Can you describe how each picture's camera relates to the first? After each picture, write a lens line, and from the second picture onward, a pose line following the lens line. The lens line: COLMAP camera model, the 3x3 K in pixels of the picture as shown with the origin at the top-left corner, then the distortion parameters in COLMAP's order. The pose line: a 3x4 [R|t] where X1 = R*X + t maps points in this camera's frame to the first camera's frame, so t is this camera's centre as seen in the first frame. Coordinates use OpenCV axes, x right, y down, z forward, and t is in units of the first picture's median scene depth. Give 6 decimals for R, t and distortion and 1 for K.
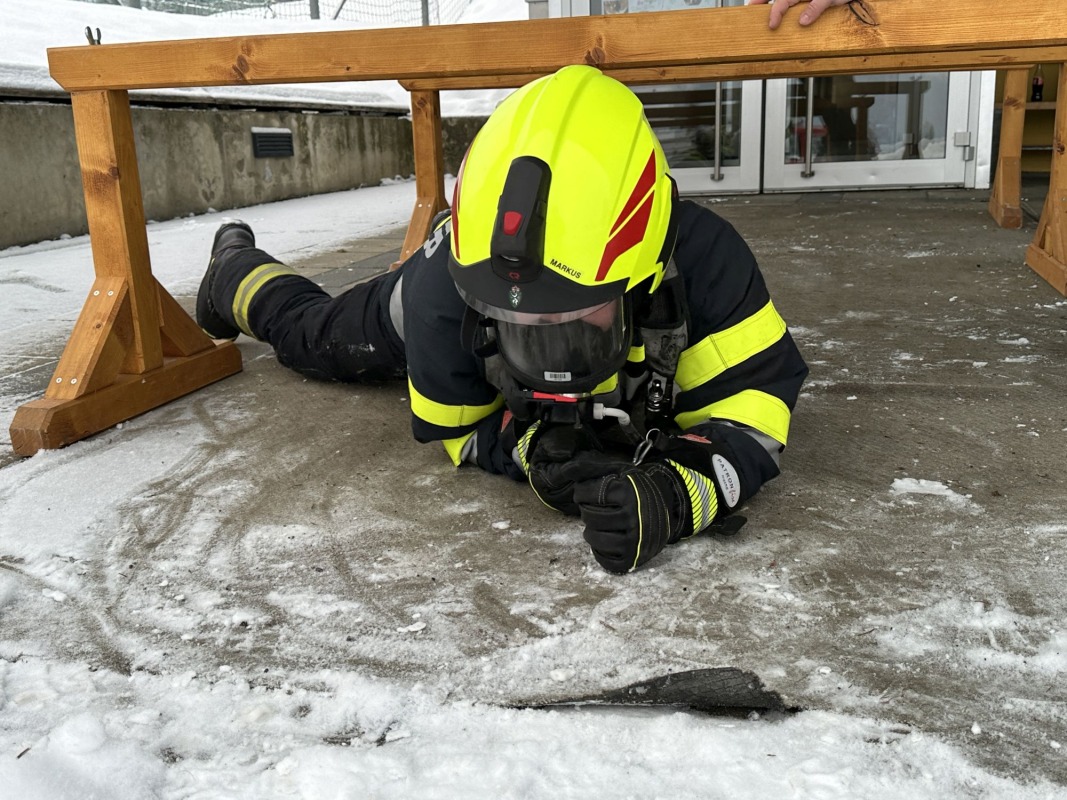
lens RADIAL K [[1087.2, 0, 533.9], [0, 1087.2, 398.9], [0, 0, 1]] dist [0.188783, -0.393673]
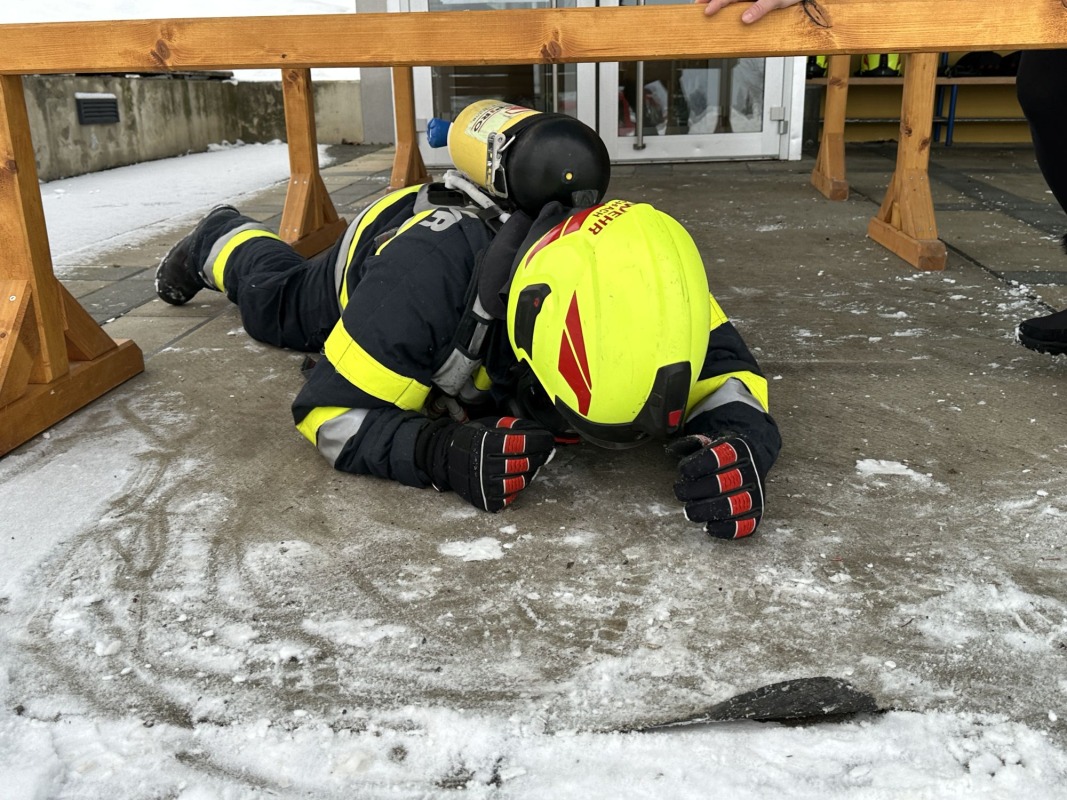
lens RADIAL K [[1043.2, 0, 528.1], [0, 1043.2, 405.7], [0, 0, 1]] dist [0.177534, -0.372810]
pose [[0.984046, -0.040740, 0.173185, -0.042074], [0.032133, 0.998119, 0.052214, -0.011532], [-0.174987, -0.045816, 0.983504, 0.013484]]
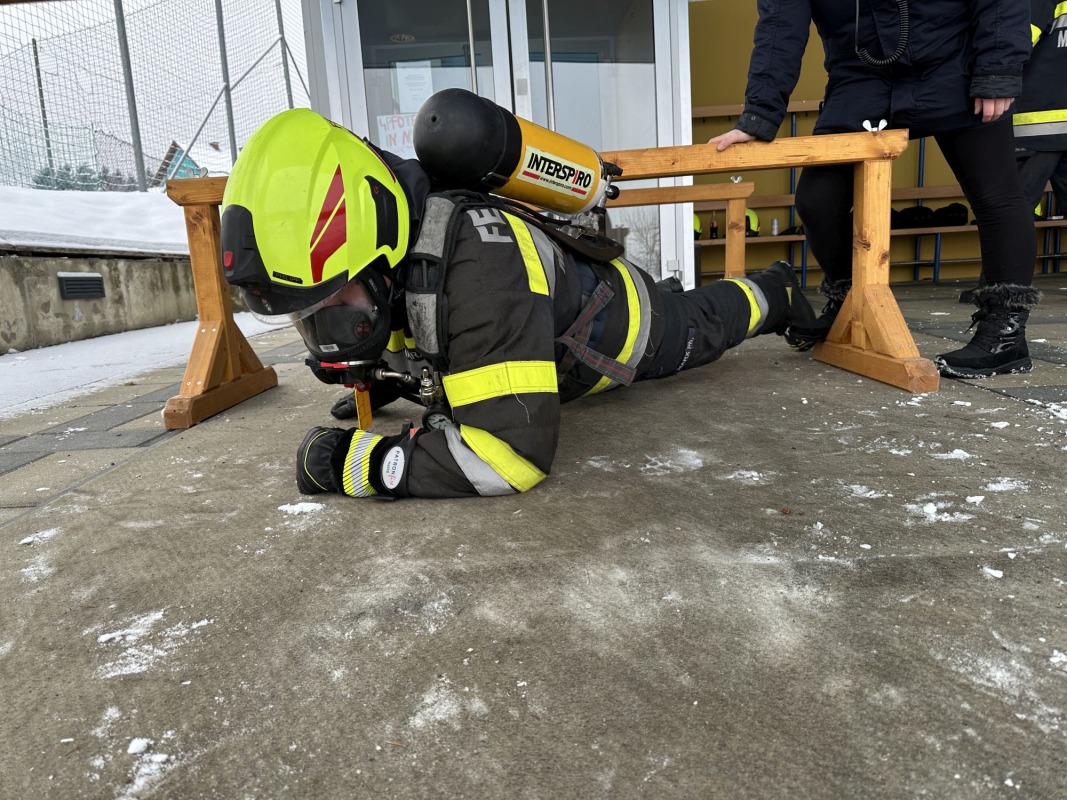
lens RADIAL K [[735.3, 0, 531.4], [0, 735.3, 399.0], [0, 0, 1]] dist [0.046225, -0.074147]
pose [[0.965194, -0.071929, 0.251450, -0.001379], [0.091963, 0.993380, -0.068836, -0.033466], [-0.244835, 0.089565, 0.965419, 0.216279]]
